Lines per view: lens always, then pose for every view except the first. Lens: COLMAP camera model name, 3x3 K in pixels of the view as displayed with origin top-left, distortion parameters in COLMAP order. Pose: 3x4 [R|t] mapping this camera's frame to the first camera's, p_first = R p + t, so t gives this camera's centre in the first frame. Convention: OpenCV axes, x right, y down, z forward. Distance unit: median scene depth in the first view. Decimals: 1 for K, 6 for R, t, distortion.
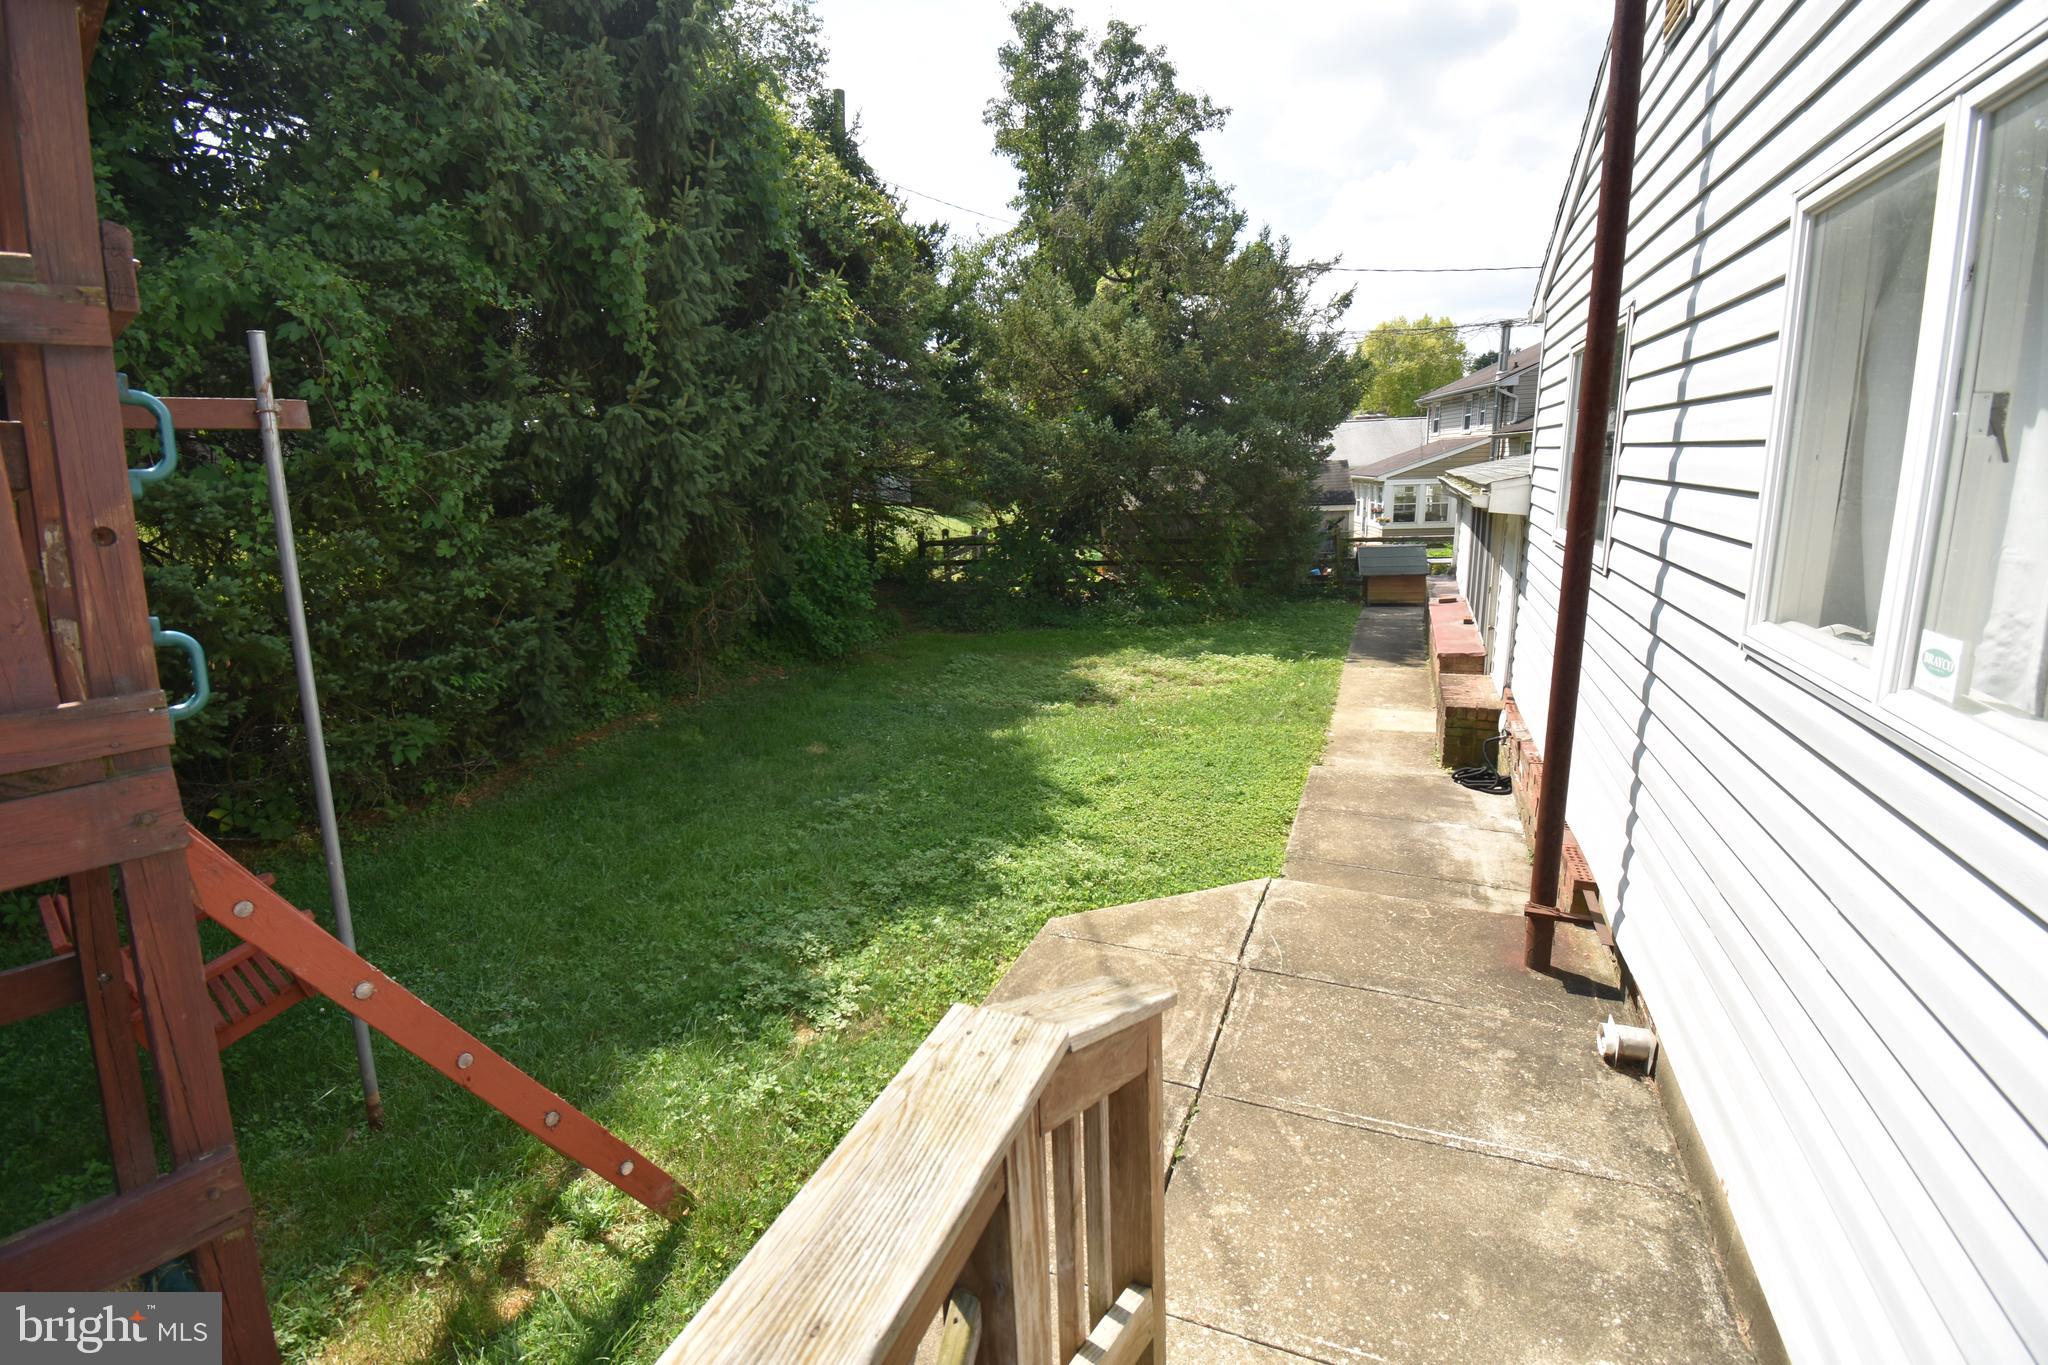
lens RADIAL K [[900.1, 0, 1023.8], [0, 900.1, 675.6], [0, 0, 1]] dist [0.020265, -0.028591]
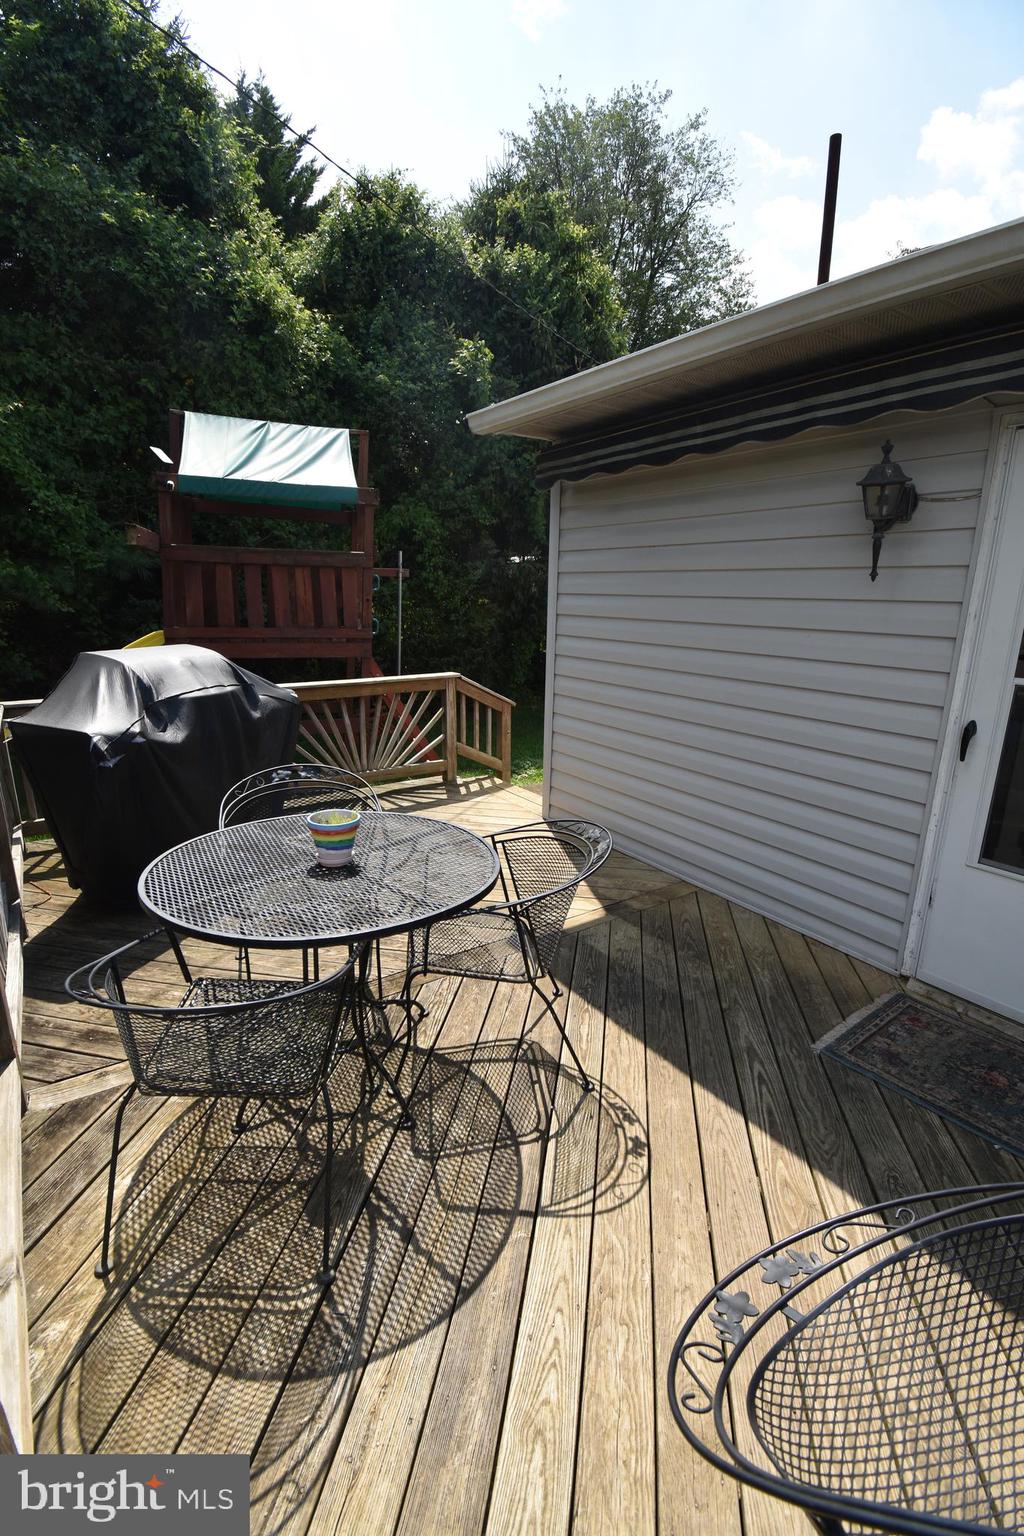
lens RADIAL K [[675.0, 0, 512.0], [0, 675.0, 768.0], [0, 0, 1]] dist [0.020265, -0.028591]
pose [[0.846137, 0.172345, -0.504331, 0.591589], [-0.154384, 0.984961, 0.077575, 0.117904], [0.510116, 0.012222, 0.860019, -0.626113]]
